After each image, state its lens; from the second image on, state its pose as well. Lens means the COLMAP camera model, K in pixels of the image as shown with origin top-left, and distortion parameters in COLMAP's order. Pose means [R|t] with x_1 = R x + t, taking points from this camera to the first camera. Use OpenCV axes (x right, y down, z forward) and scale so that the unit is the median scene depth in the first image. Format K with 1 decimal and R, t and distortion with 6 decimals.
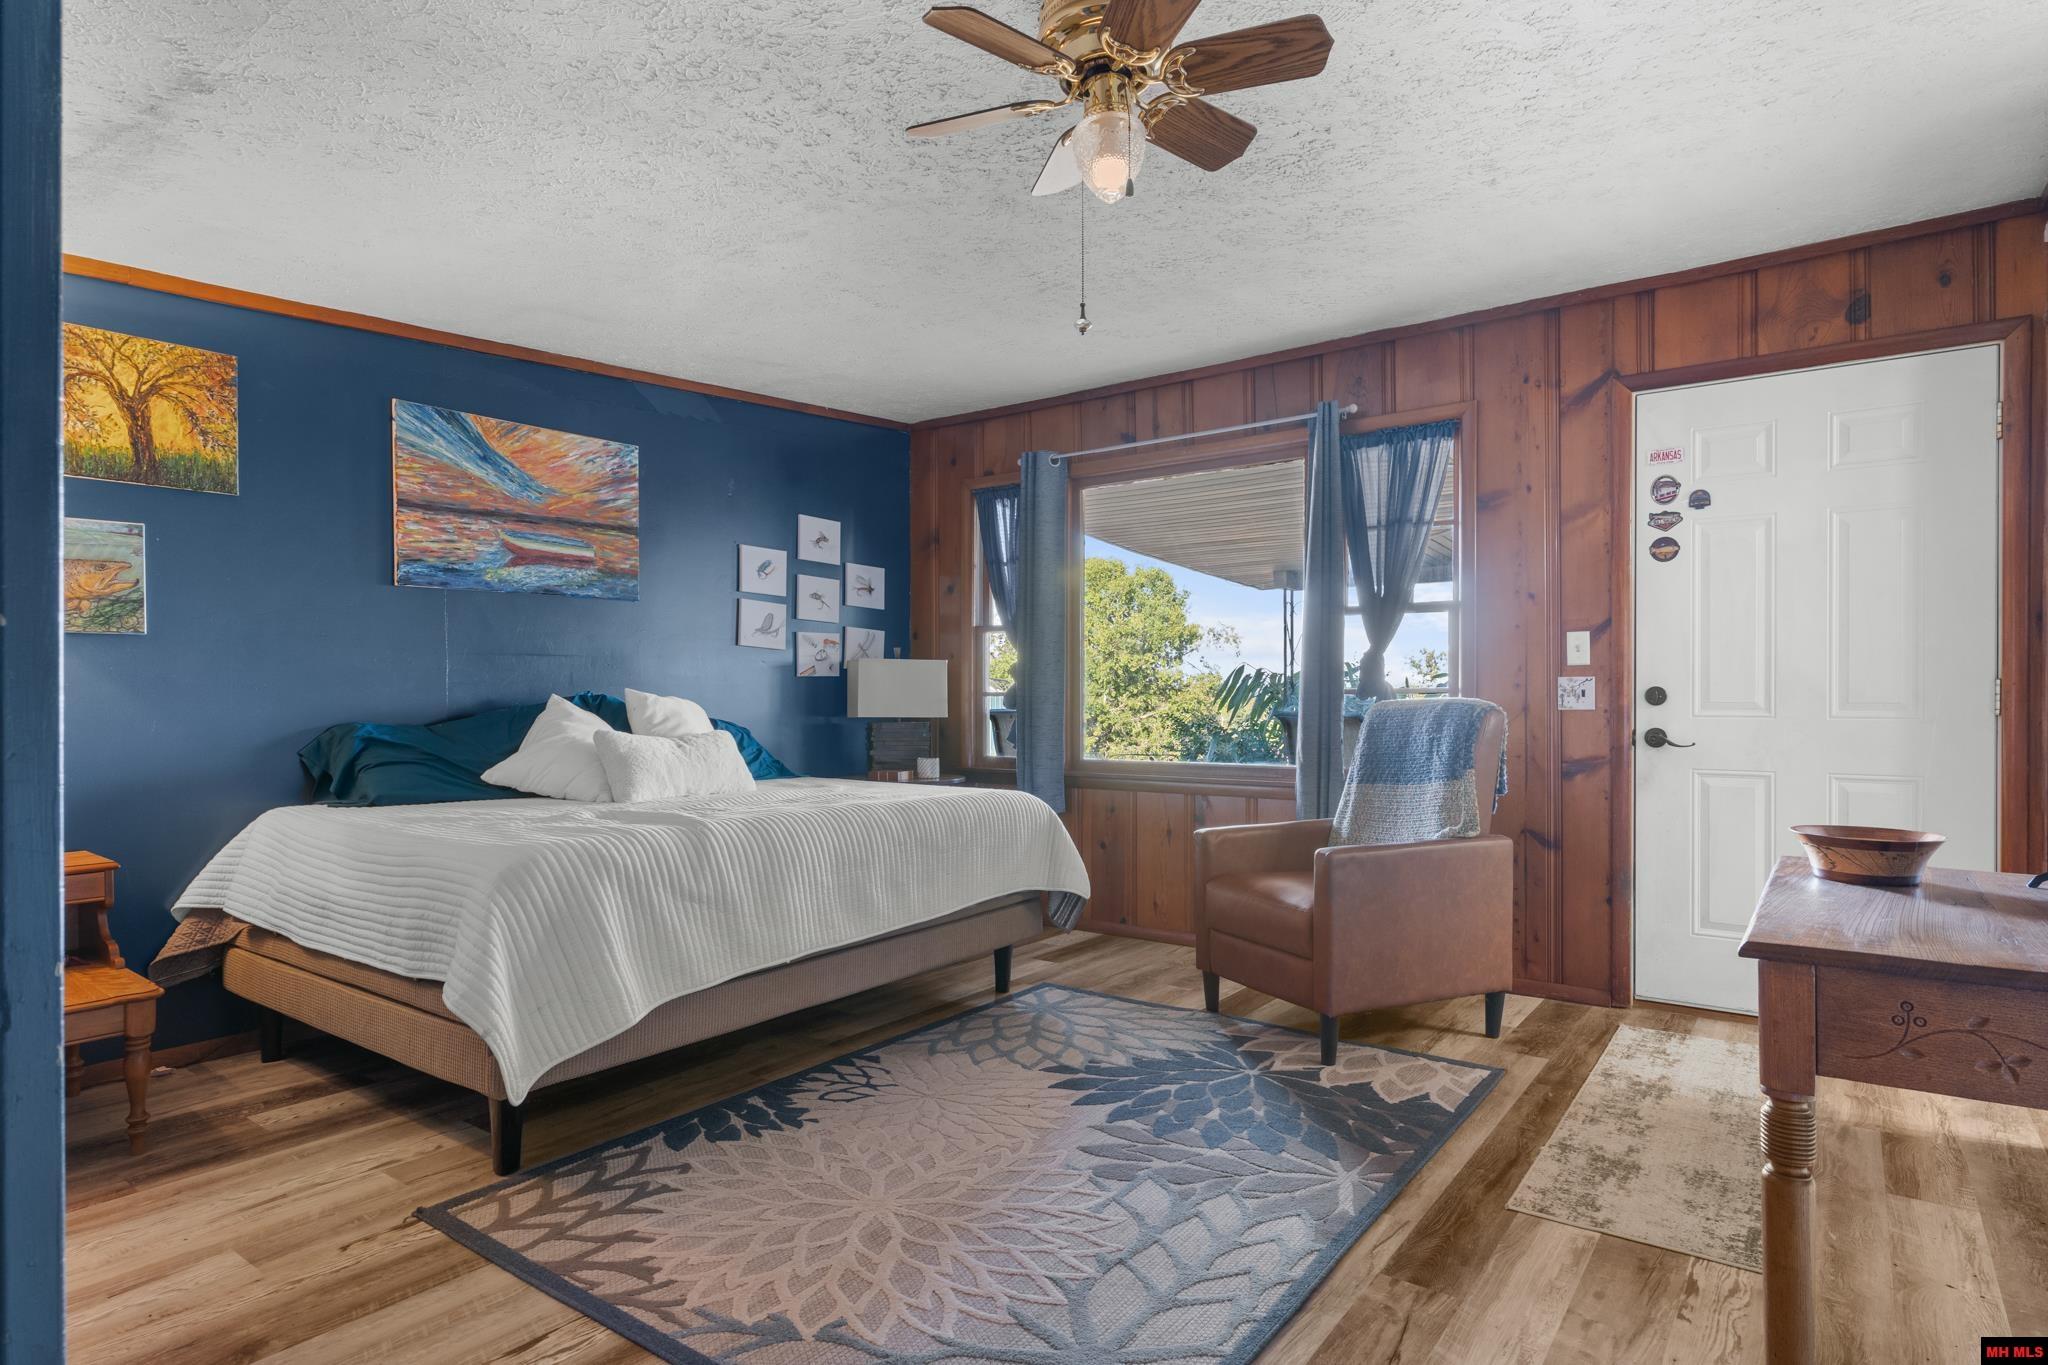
lens RADIAL K [[1130.1, 0, 1024.0], [0, 1130.1, 682.5], [0, 0, 1]] dist [0.003167, 0.000701]
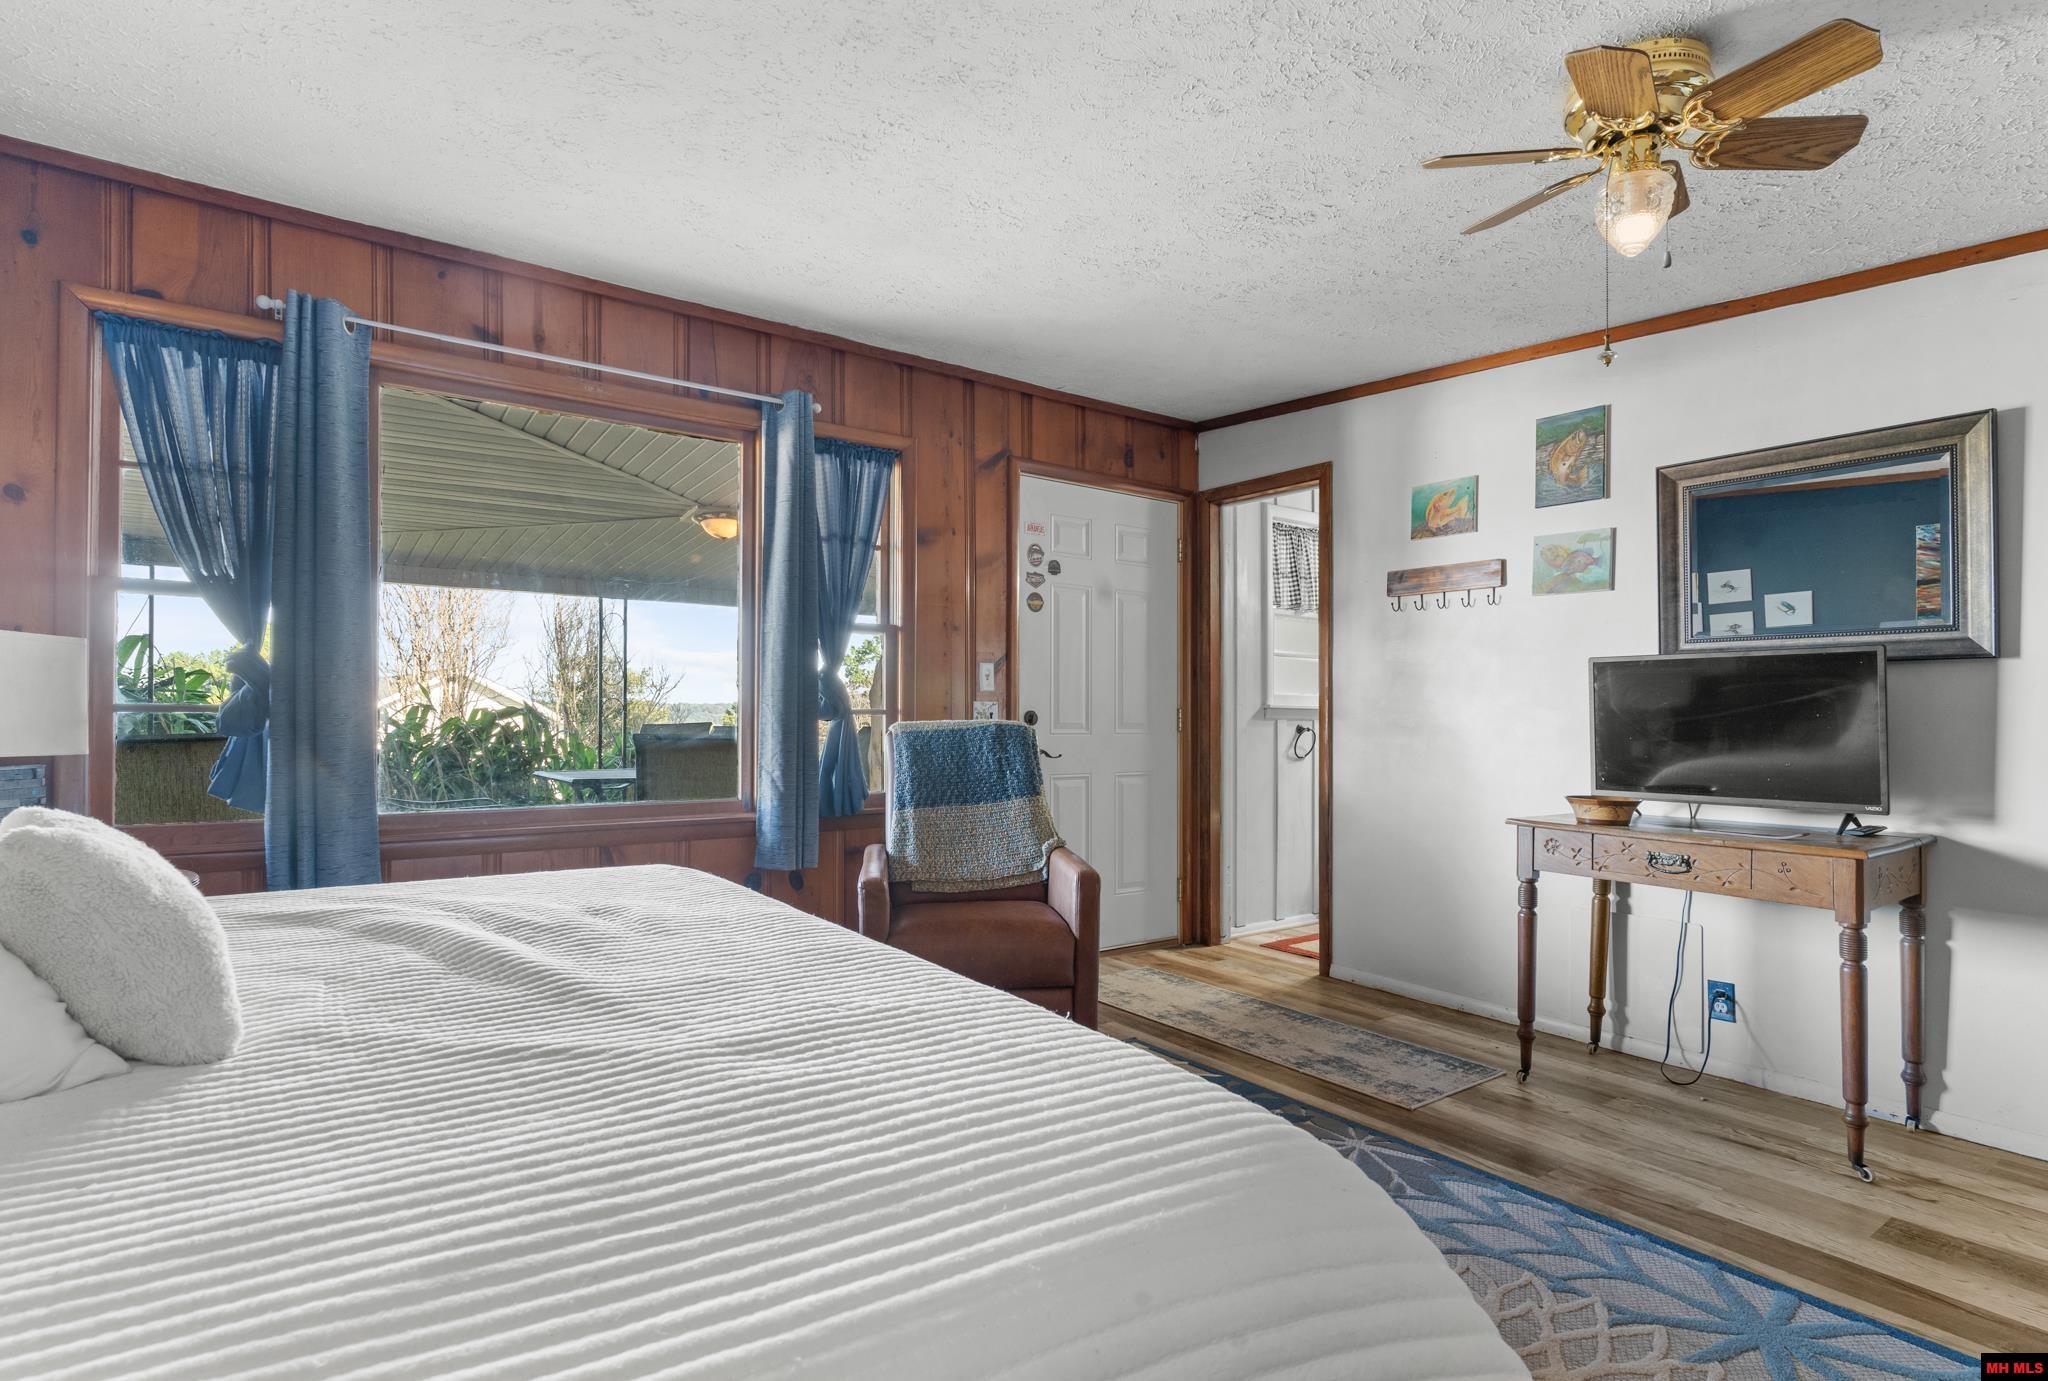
lens RADIAL K [[1042.7, 0, 1024.0], [0, 1042.7, 690.5], [0, 0, 1]] dist [-0.000264, -0.000055]
pose [[0.297863, 0.022991, 0.954332, -0.642235], [-0.027811, 0.999495, -0.015399, -0.000520], [-0.954203, -0.021954, 0.298352, 0.771630]]
